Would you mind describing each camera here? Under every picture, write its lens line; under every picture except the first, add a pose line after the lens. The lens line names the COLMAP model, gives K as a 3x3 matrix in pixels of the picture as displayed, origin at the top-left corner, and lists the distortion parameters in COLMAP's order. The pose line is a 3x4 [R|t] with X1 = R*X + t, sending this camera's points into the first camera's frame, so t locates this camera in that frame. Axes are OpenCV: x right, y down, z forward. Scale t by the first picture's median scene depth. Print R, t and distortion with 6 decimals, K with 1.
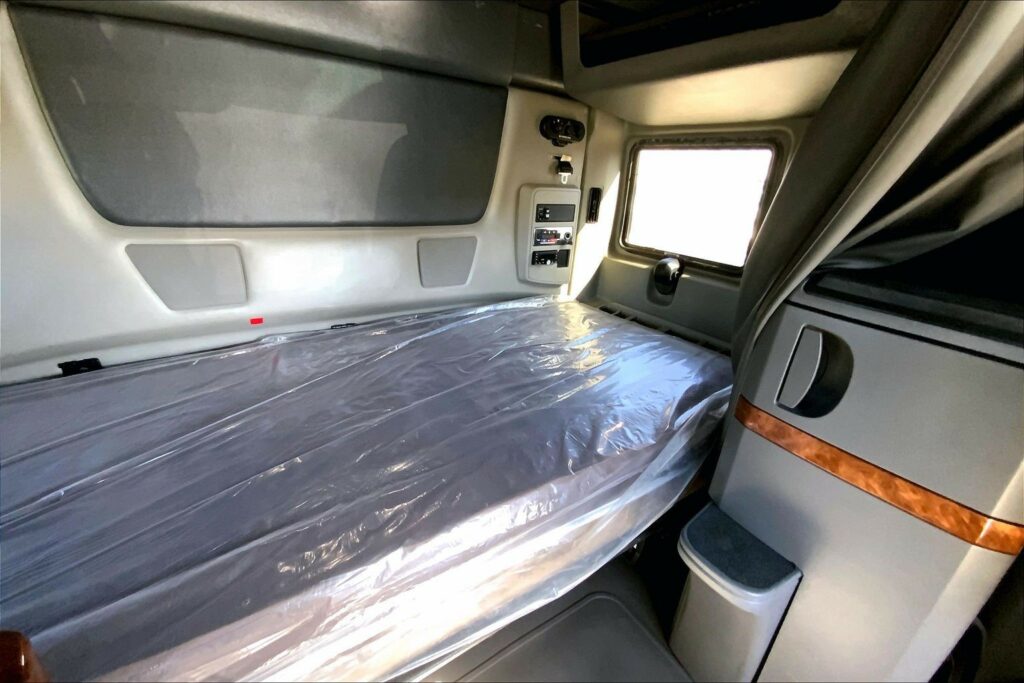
lens RADIAL K [[415.6, 0, 512.0], [0, 415.6, 341.5], [0, 0, 1]] dist [0.018761, -0.020052]
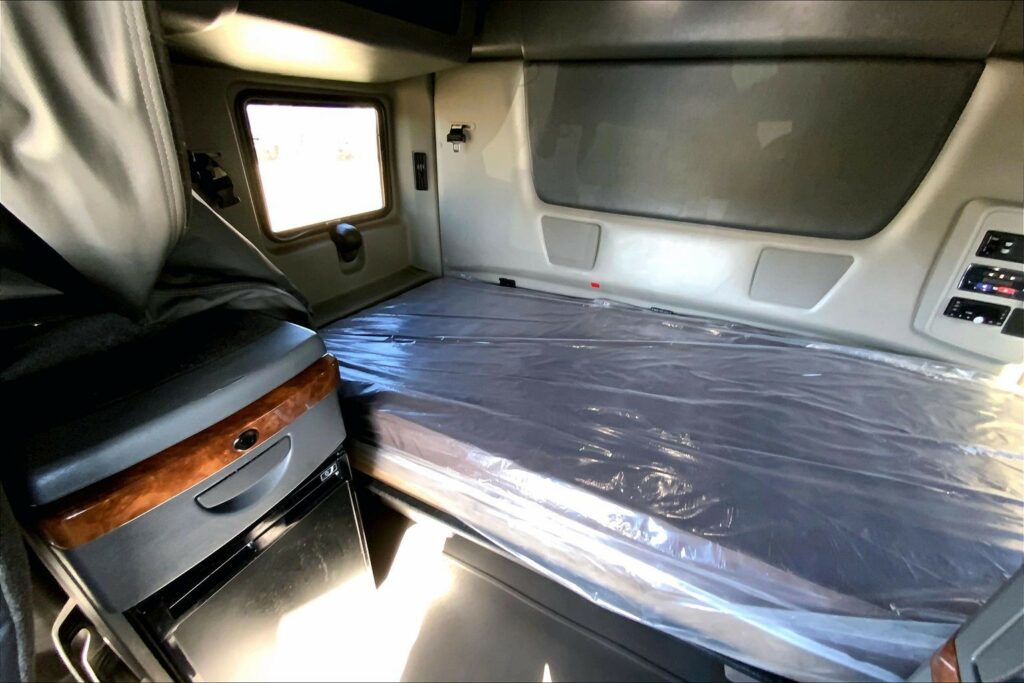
lens RADIAL K [[415.6, 0, 512.0], [0, 415.6, 341.5], [0, 0, 1]] dist [0.018761, -0.020052]
pose [[0.486399, 0.366693, -0.793065, 0.272406], [-0.324646, 0.918537, 0.225598, -0.073751], [0.811185, 0.147735, 0.565821, 0.061258]]
